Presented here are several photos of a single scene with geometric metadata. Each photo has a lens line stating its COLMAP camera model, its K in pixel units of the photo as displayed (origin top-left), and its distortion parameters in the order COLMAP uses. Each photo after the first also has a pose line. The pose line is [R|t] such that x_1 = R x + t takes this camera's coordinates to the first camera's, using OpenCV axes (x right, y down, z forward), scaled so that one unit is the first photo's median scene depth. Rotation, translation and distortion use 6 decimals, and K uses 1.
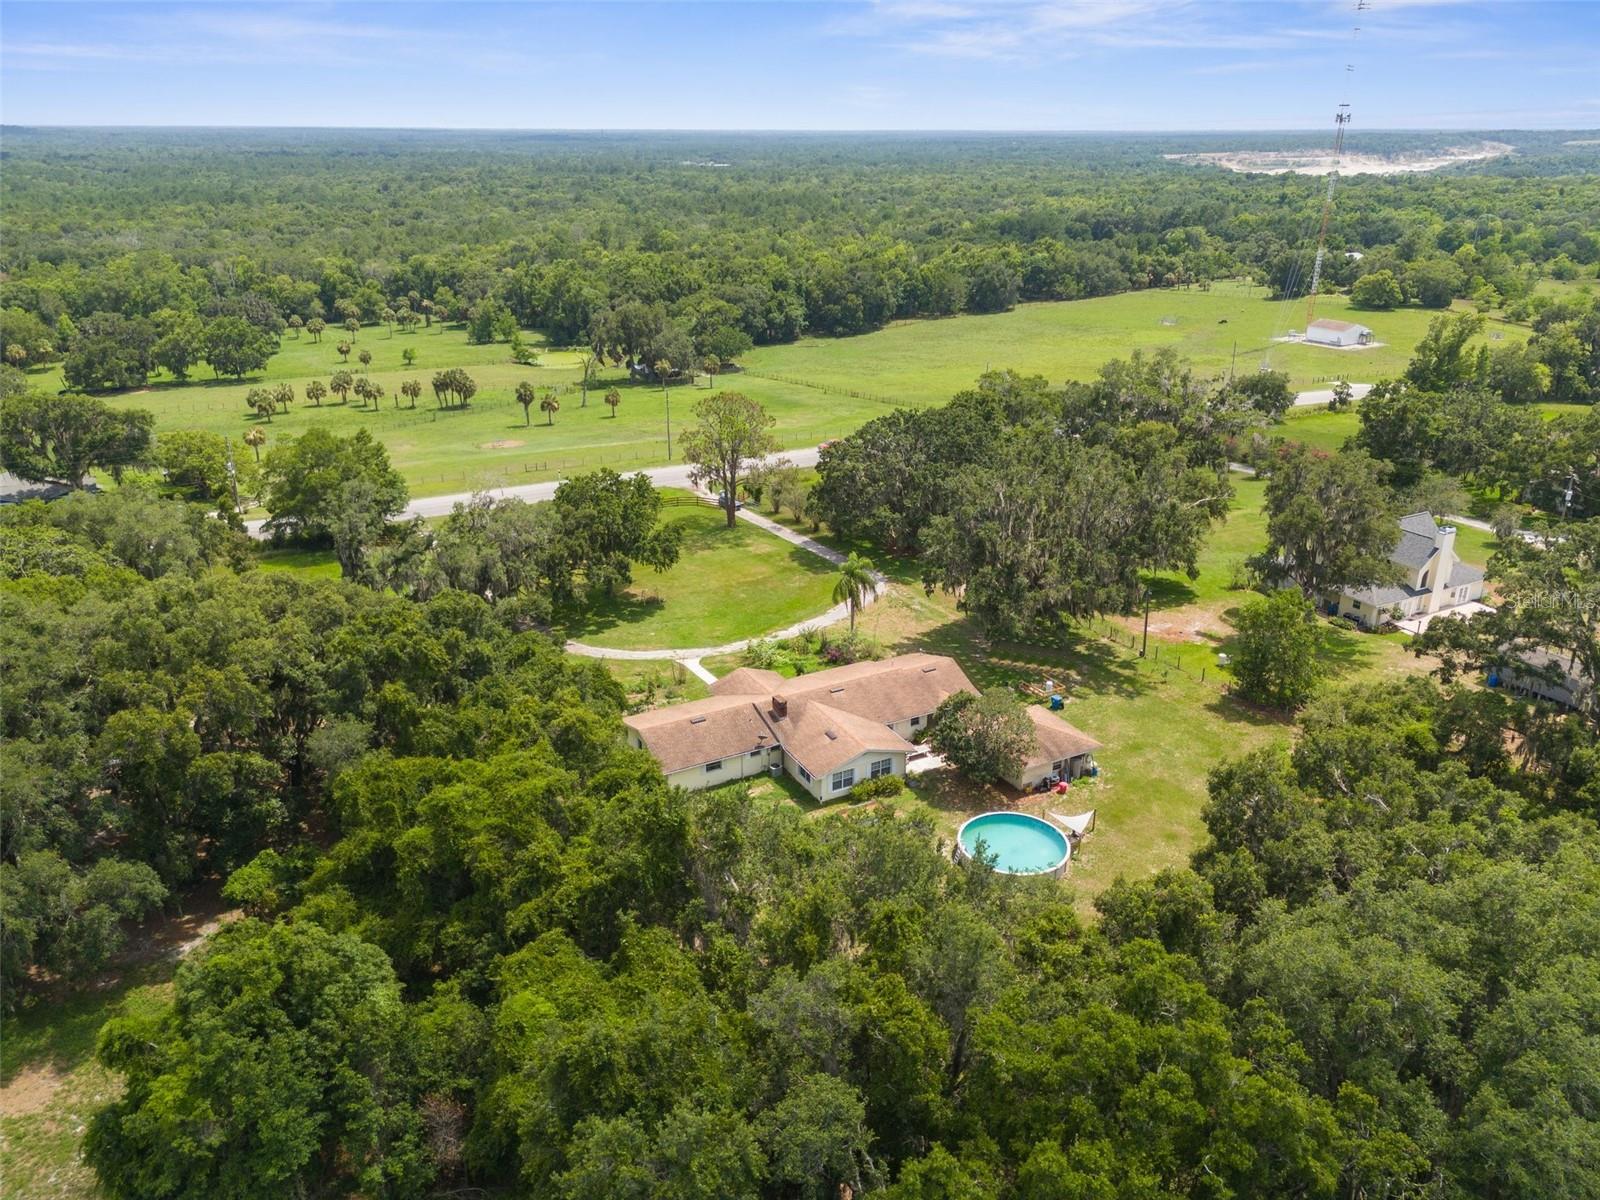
lens RADIAL K [[1203.4, 0, 810.4], [0, 1203.4, 600.3], [0, 0, 1]] dist [0.069741, -0.059466]
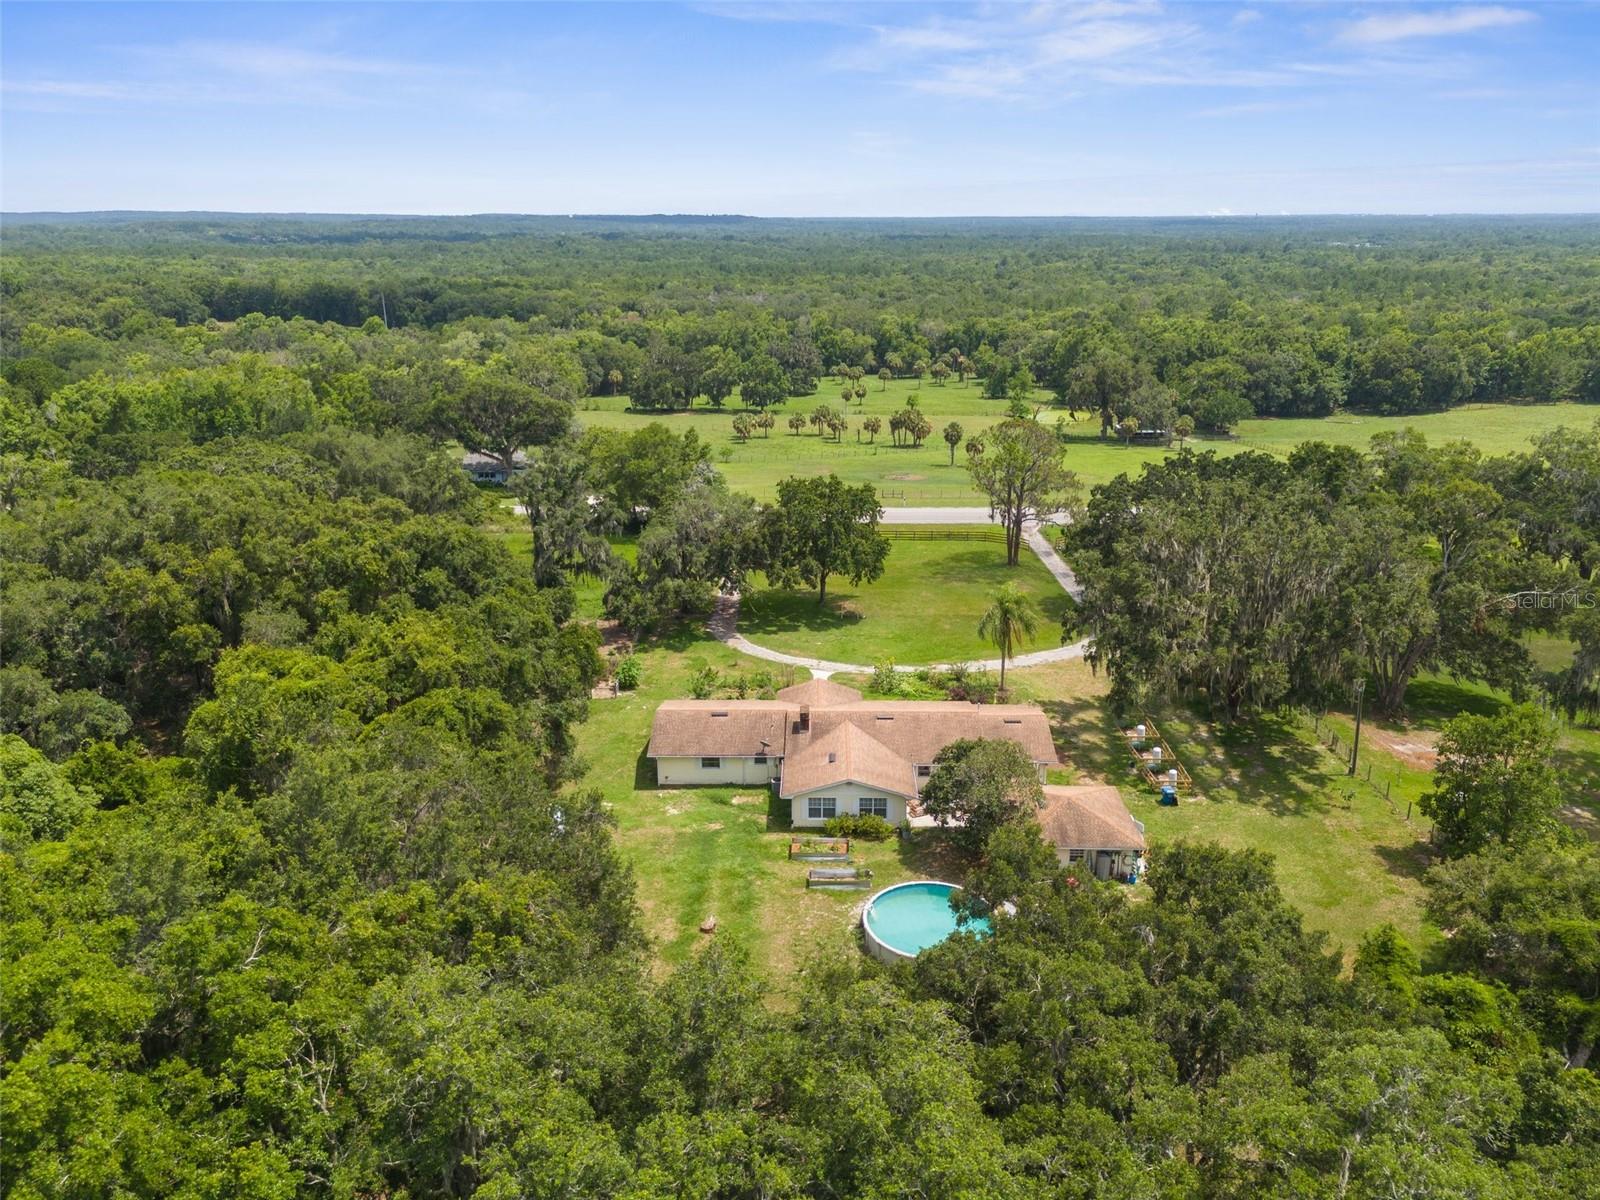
lens RADIAL K [[1203.4, 0, 801.3], [0, 1203.4, 607.6], [0, 0, 1]] dist [0.069741, -0.059466]
pose [[0.868232, 0.152322, -0.472198, 0.115701], [-0.180384, 0.983491, -0.014417, 0.006048], [0.462206, 0.097695, 0.881375, 0.059422]]
